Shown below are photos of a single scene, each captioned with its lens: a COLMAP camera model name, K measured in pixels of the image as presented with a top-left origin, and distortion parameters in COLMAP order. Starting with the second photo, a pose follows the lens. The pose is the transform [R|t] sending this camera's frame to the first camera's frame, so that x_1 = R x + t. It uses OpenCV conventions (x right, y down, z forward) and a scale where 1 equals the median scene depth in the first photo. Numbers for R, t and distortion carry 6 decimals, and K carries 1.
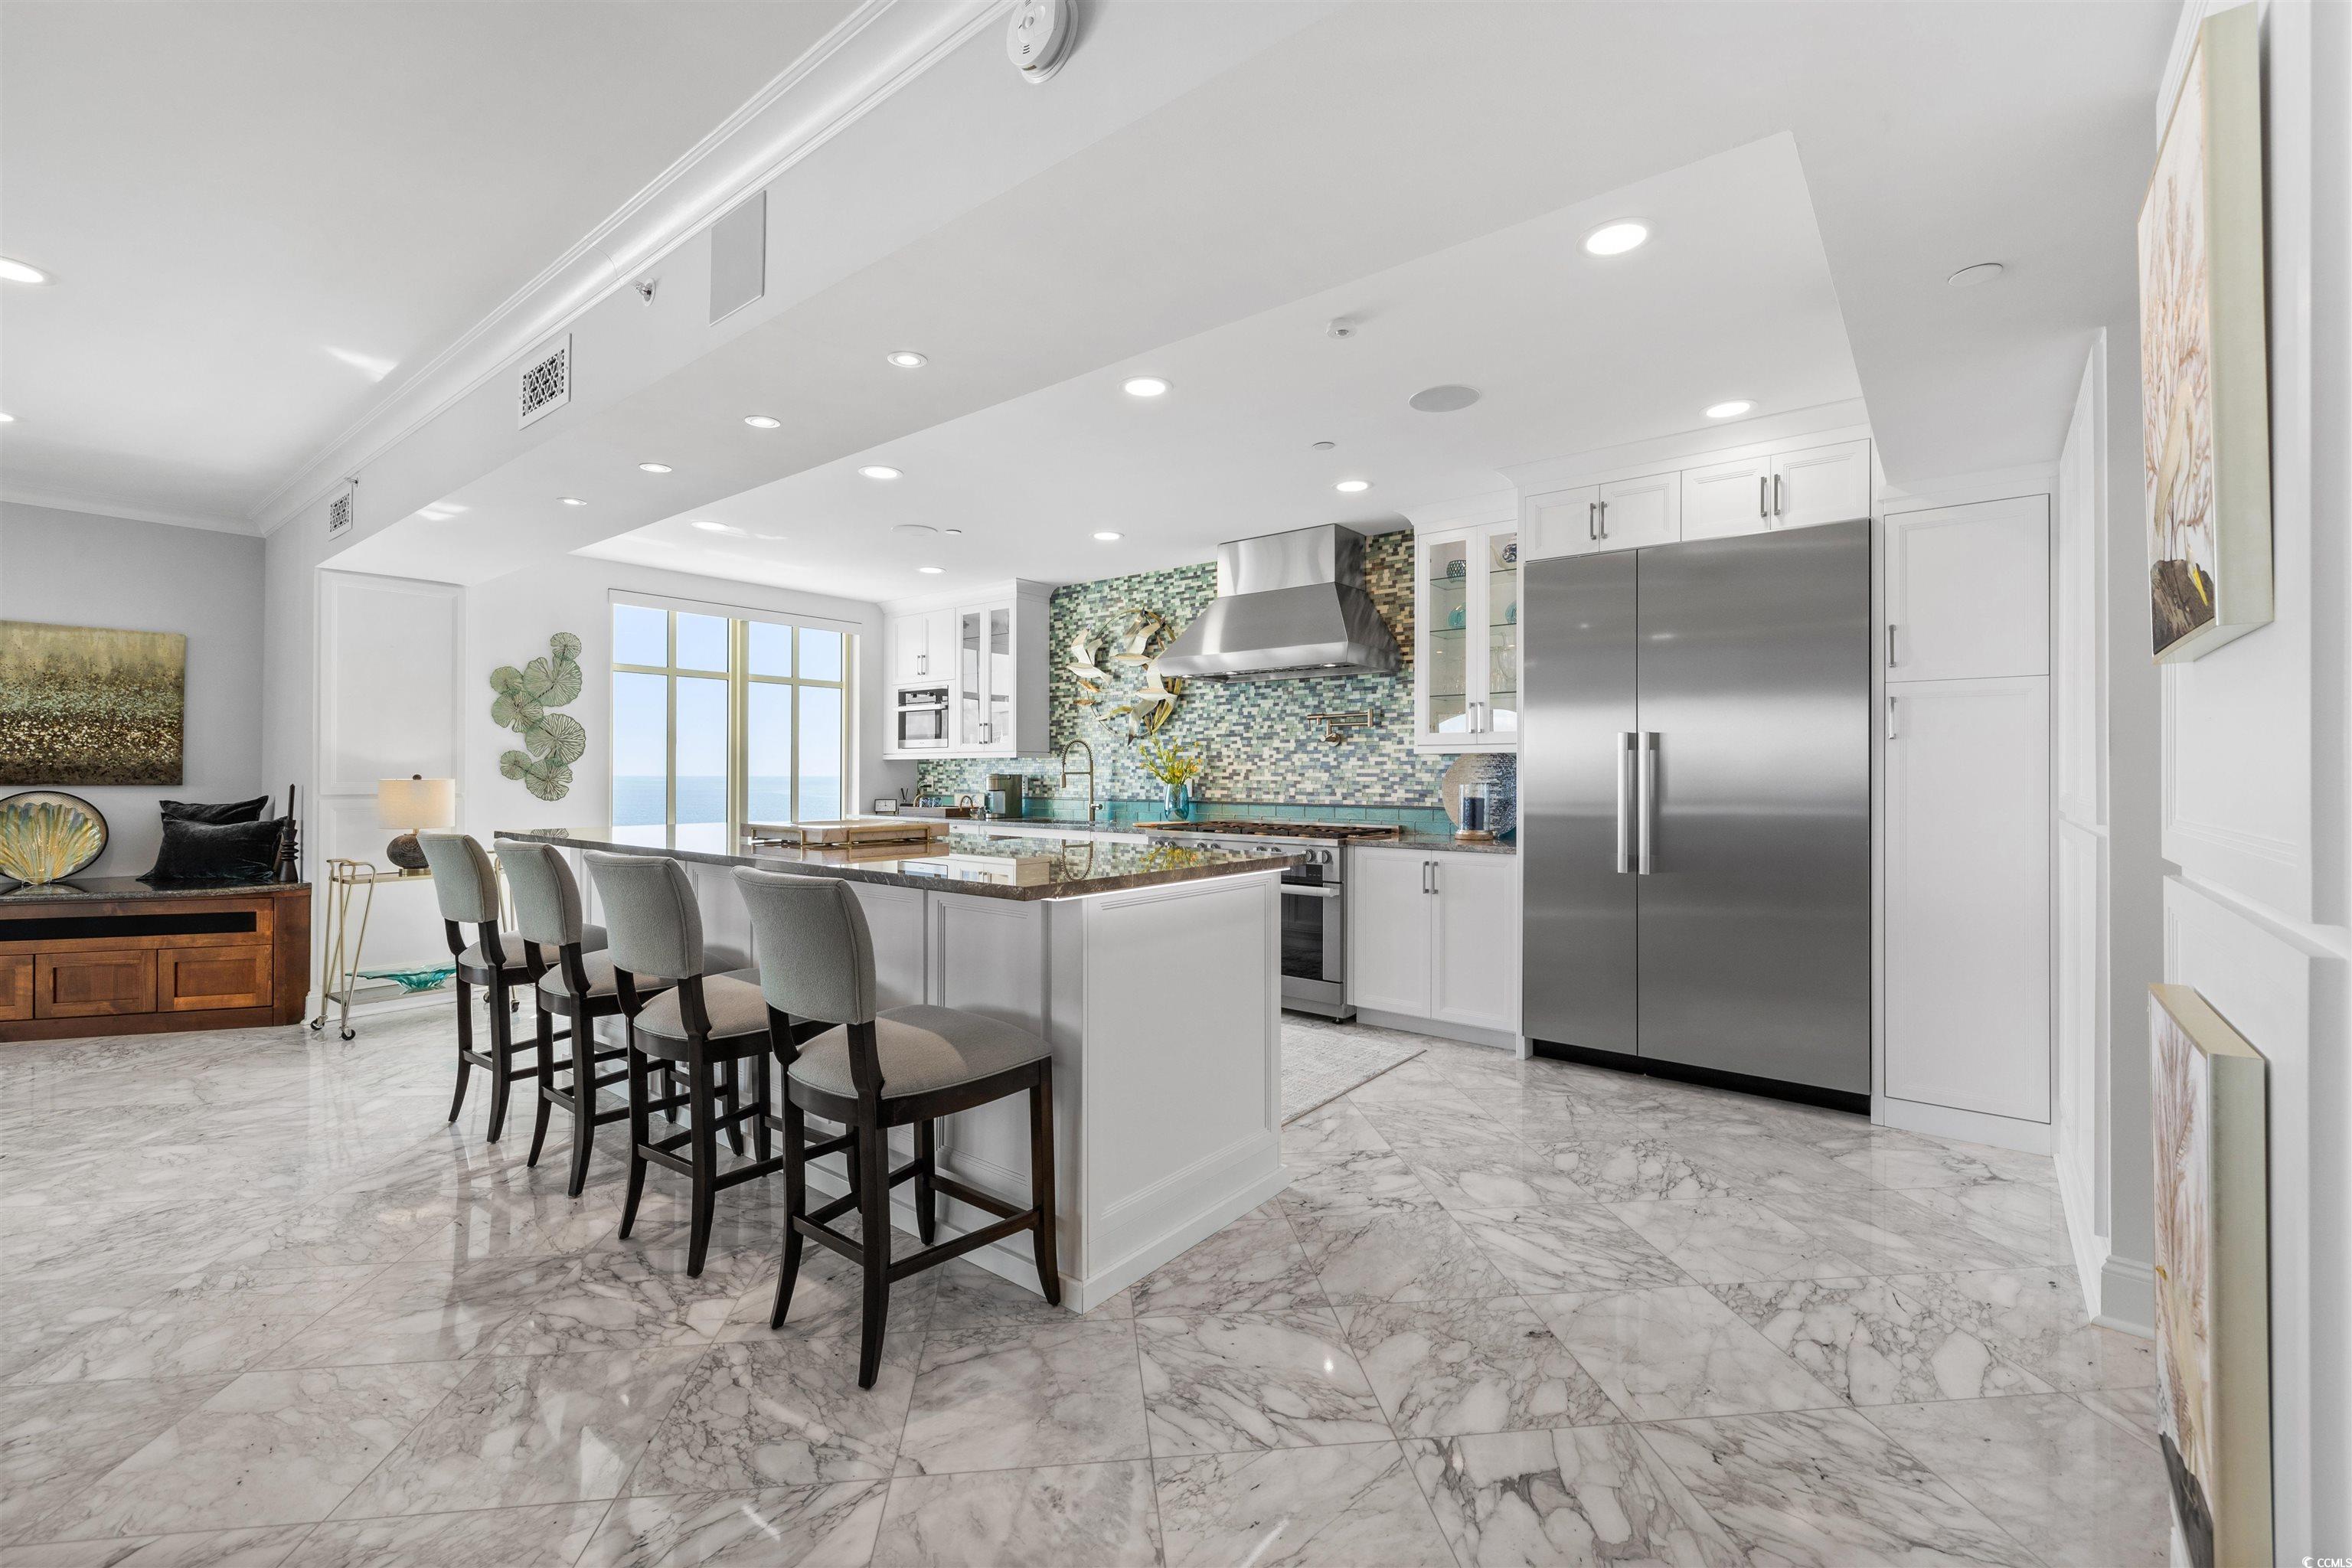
lens RADIAL K [[990.5, 0, 1170.6], [0, 990.5, 769.4], [0, 0, 1]] dist [0.004615, -0.000201]
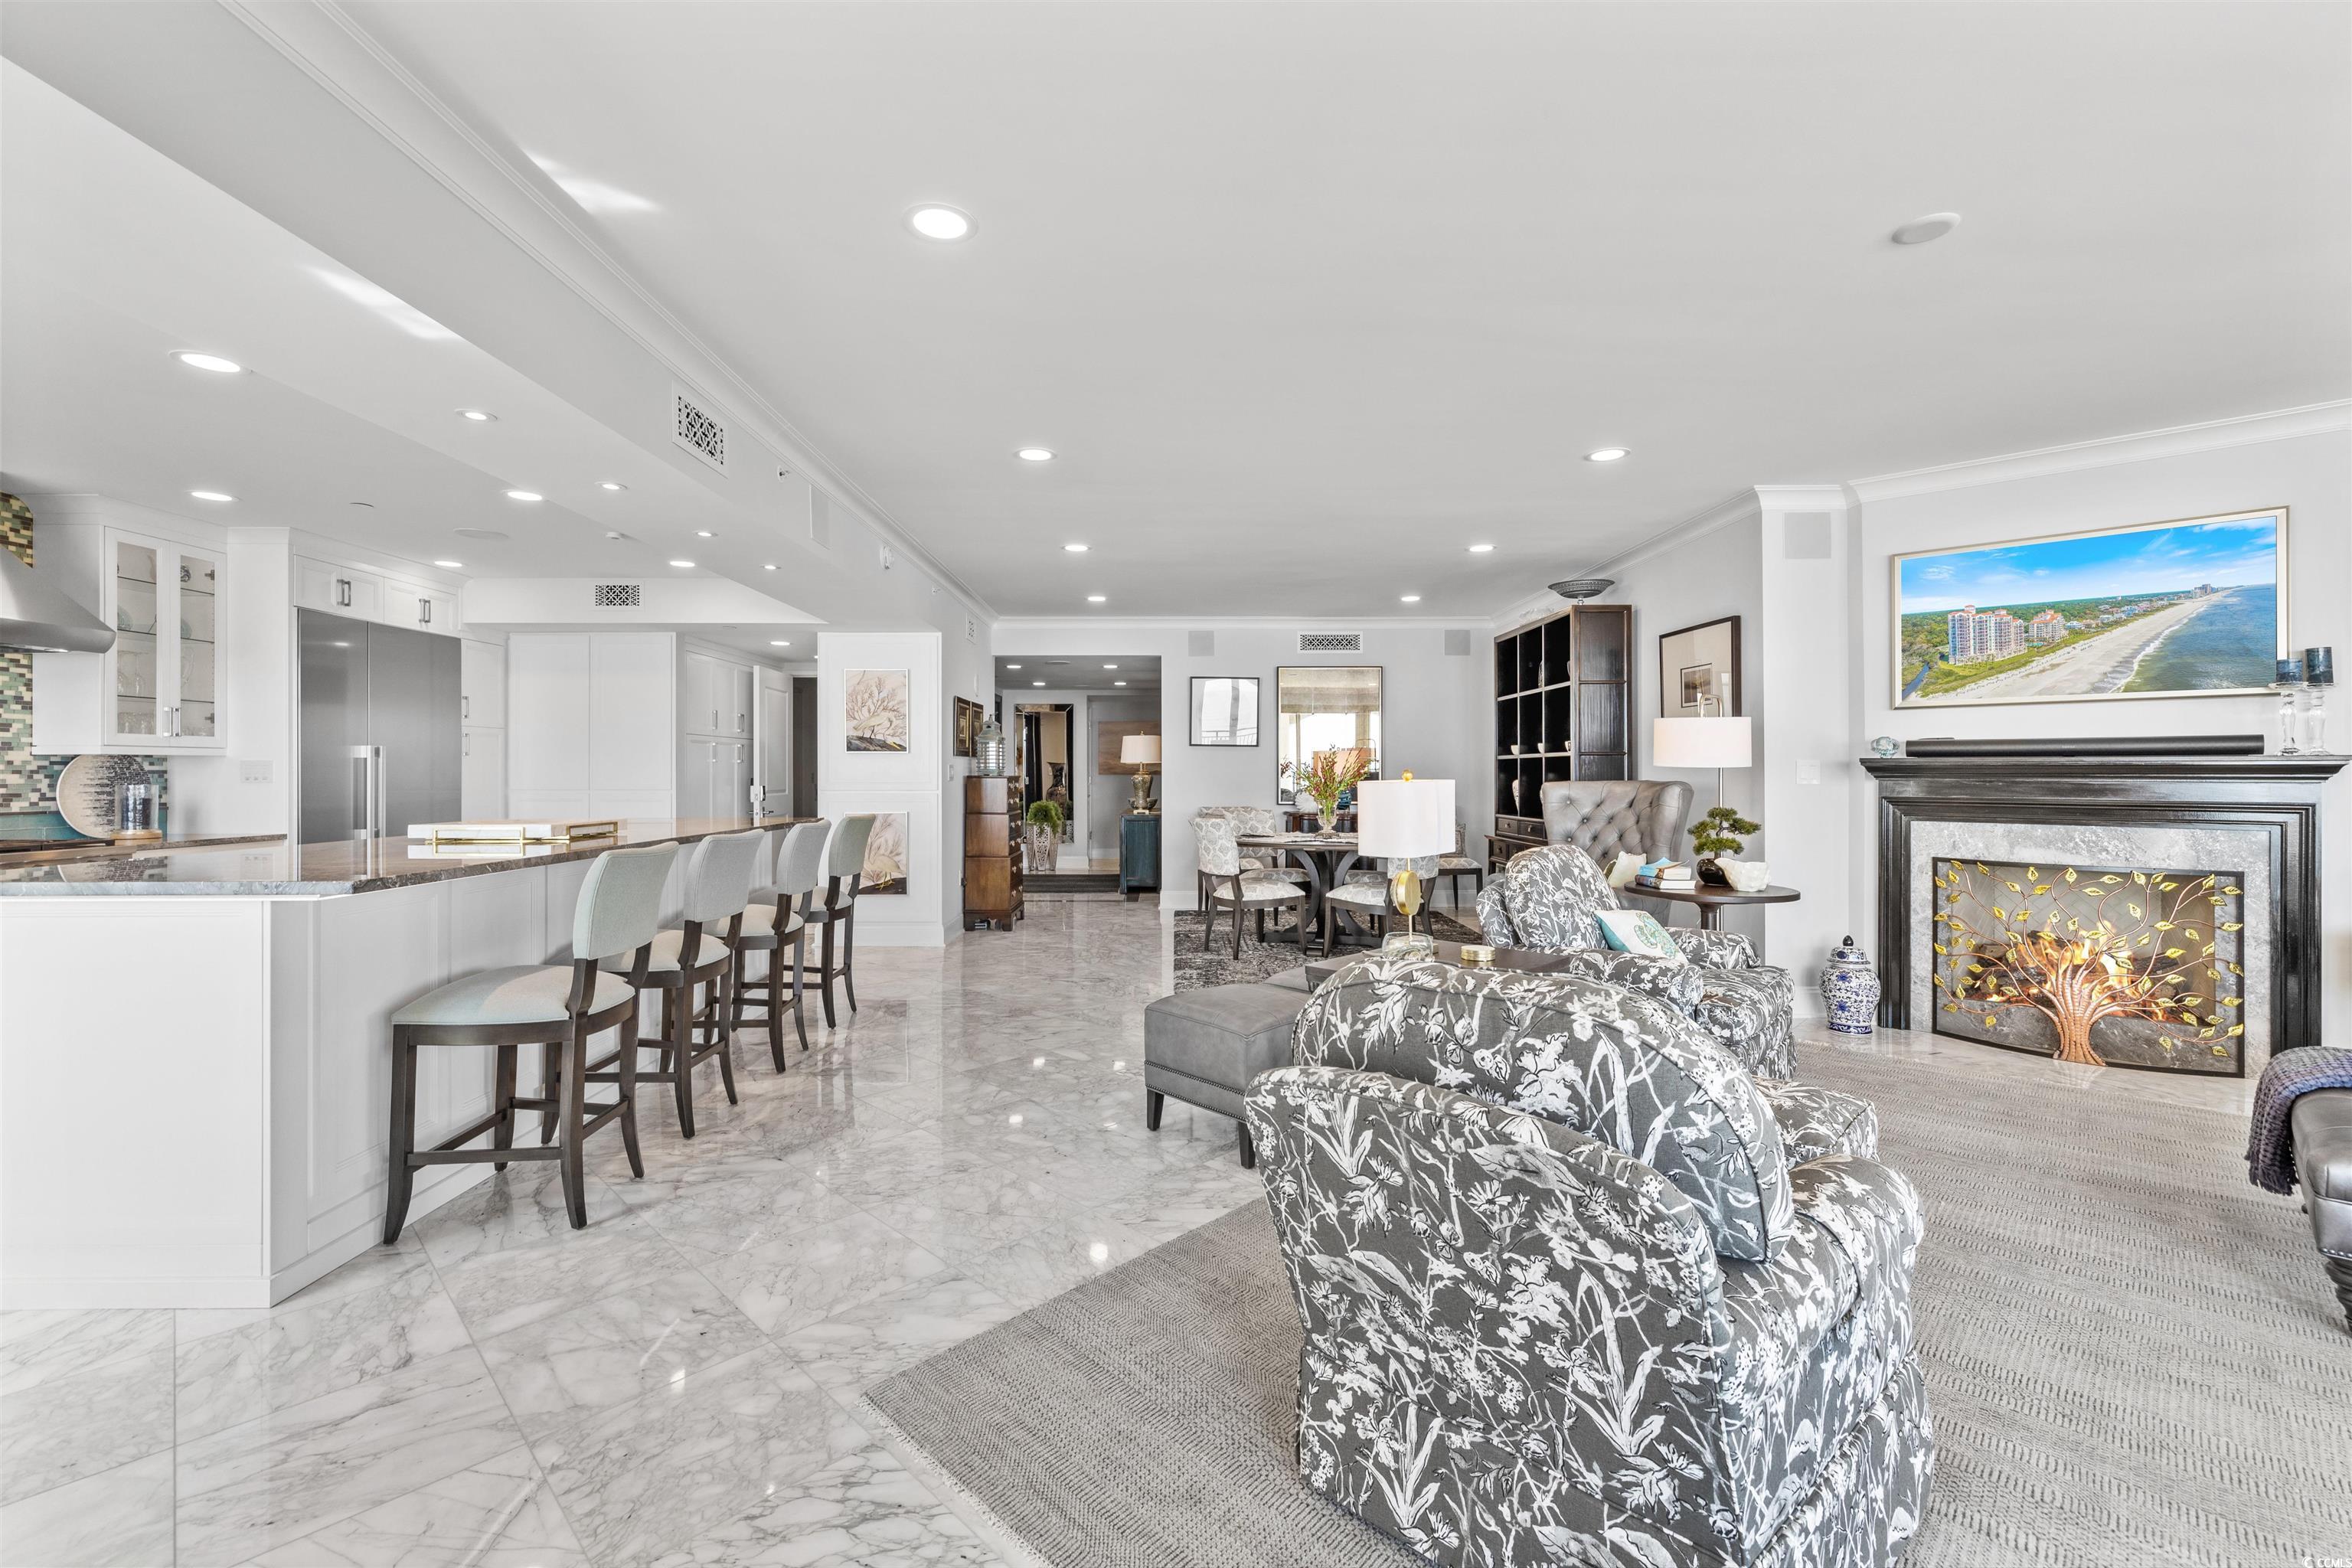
lens RADIAL K [[990.5, 0, 1175.5], [0, 990.5, 770.4], [0, 0, 1]] dist [0.004615, -0.000201]
pose [[-0.631774, -0.000088, 0.775152, -1.078214], [-0.003026, 0.999993, -0.002353, -0.000658], [-0.775146, -0.003832, -0.631770, 0.754217]]
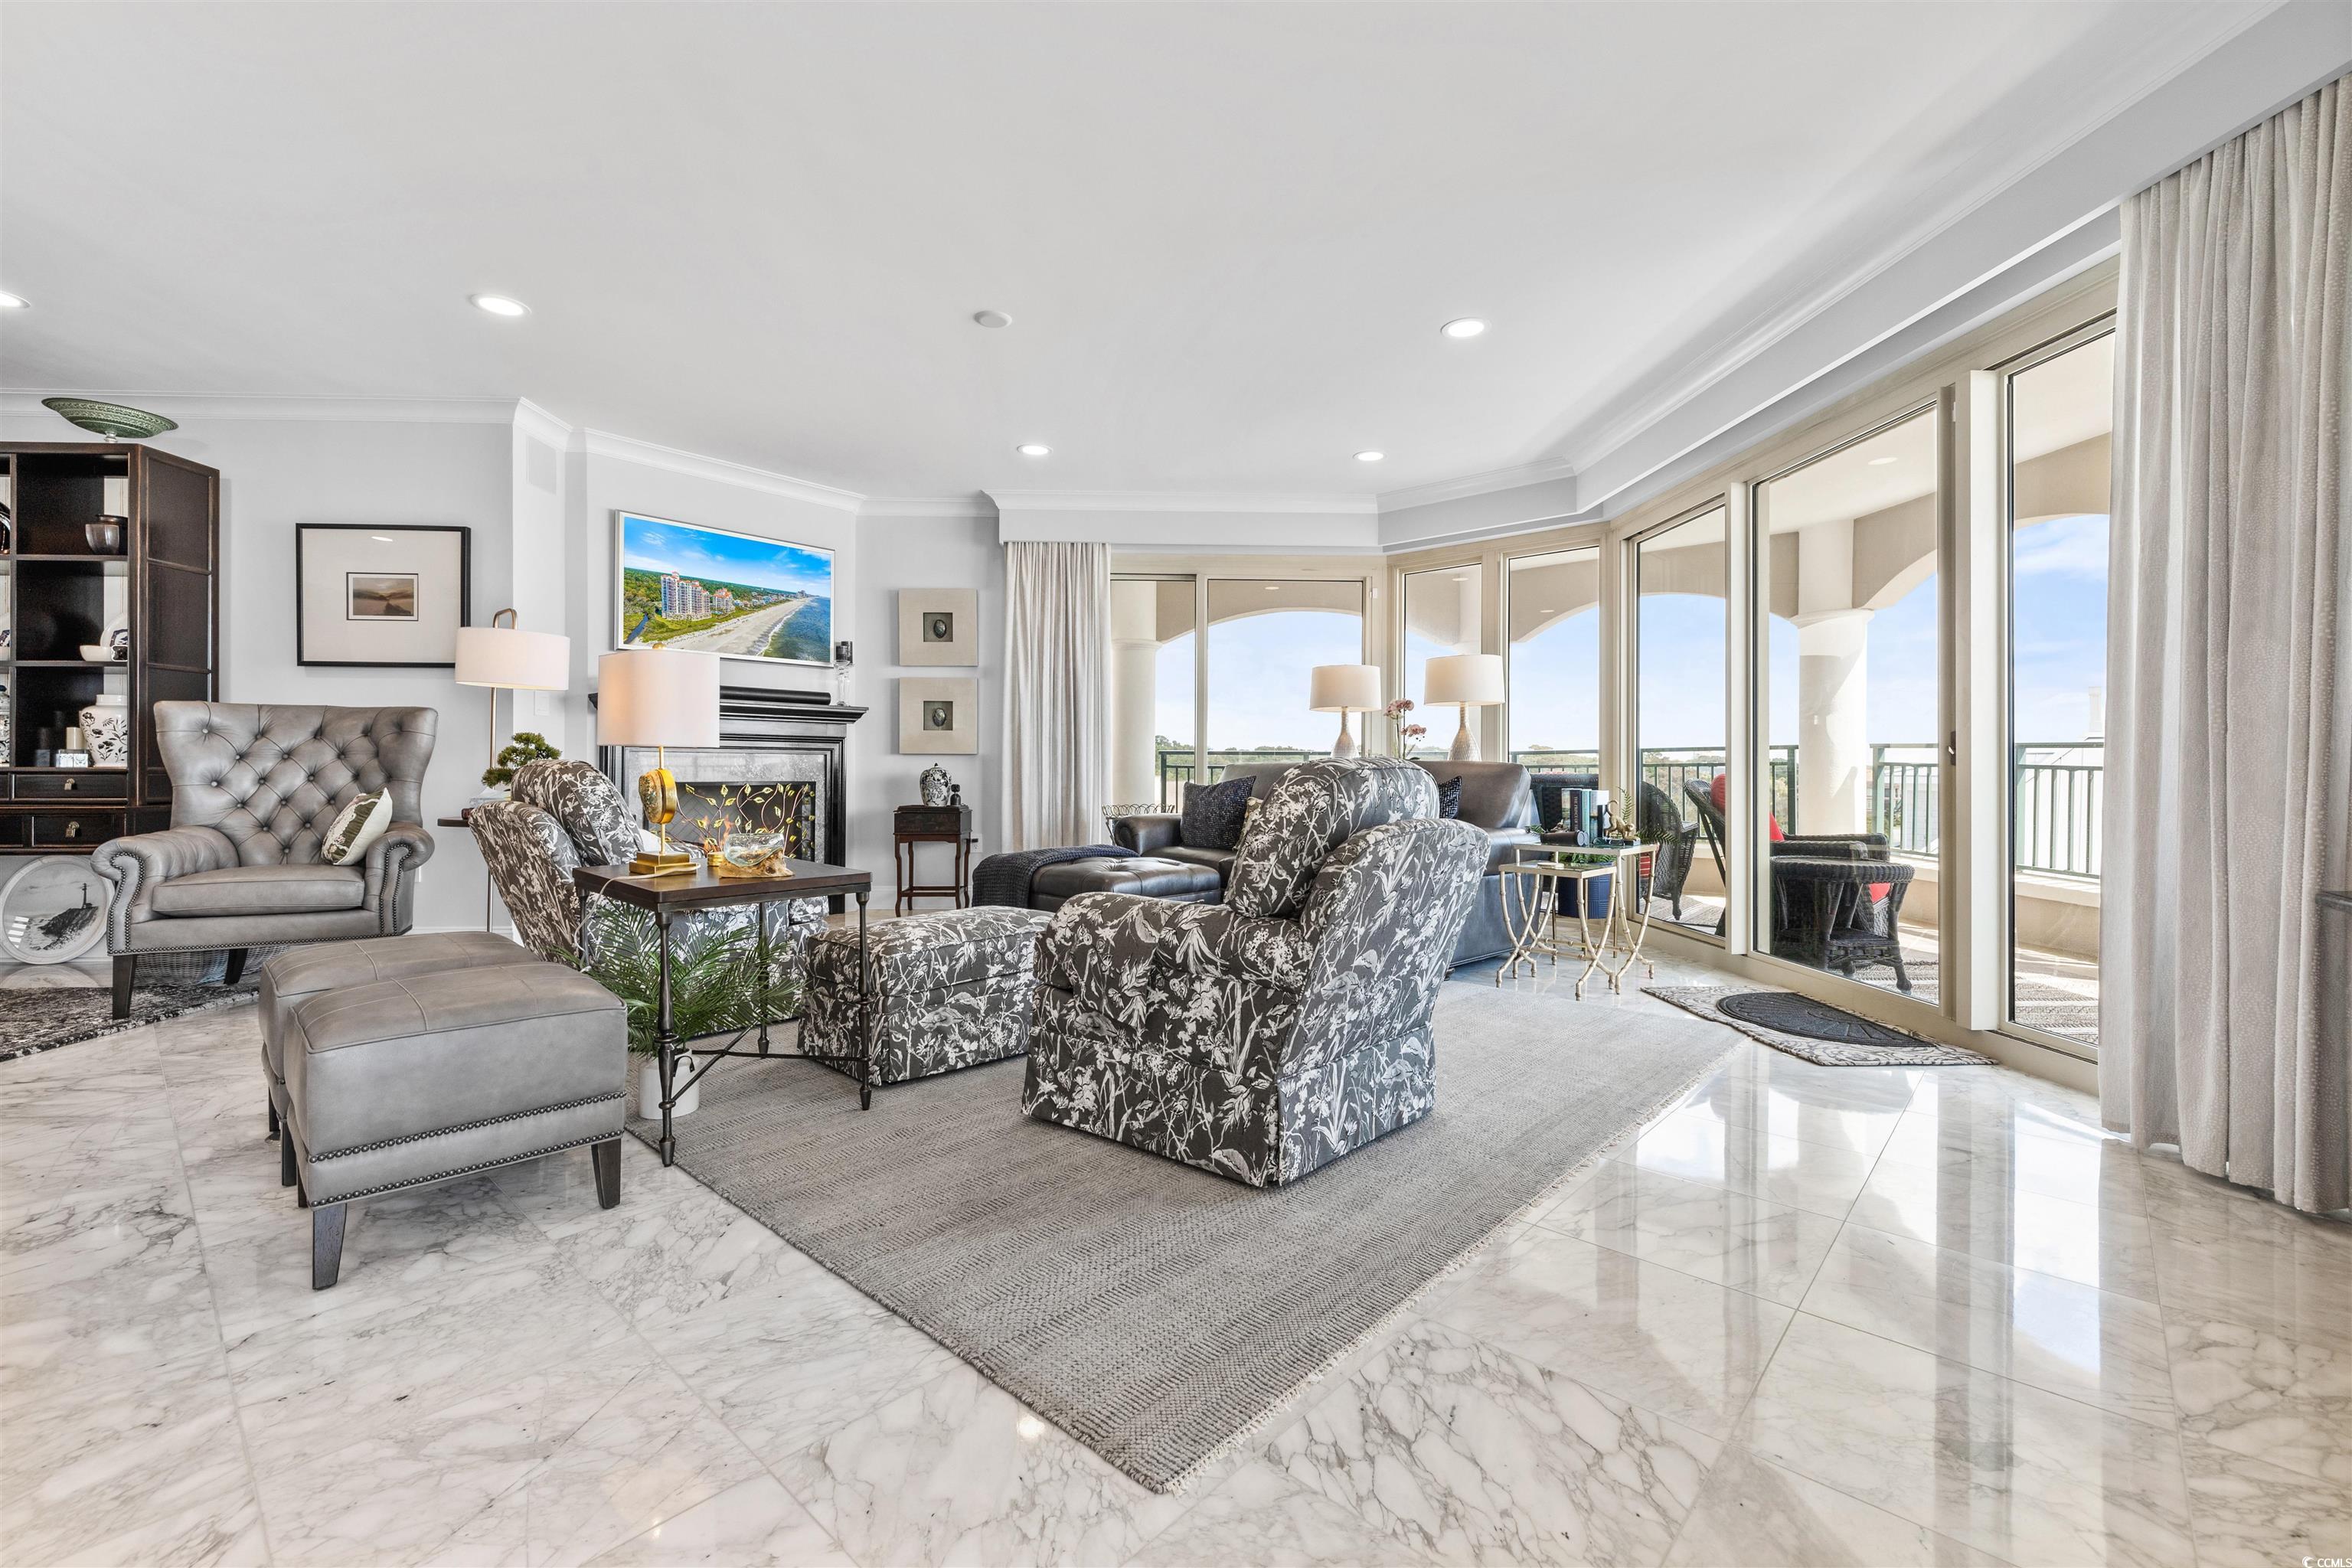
lens RADIAL K [[990.5, 0, 1169.6], [0, 990.5, 761.8], [0, 0, 1]] dist [0.004615, -0.000201]
pose [[-0.755104, -0.009272, -0.655540, -0.554238], [-0.002352, 0.999932, -0.011433, 0.061829], [0.655601, -0.007091, -0.755074, 0.791906]]
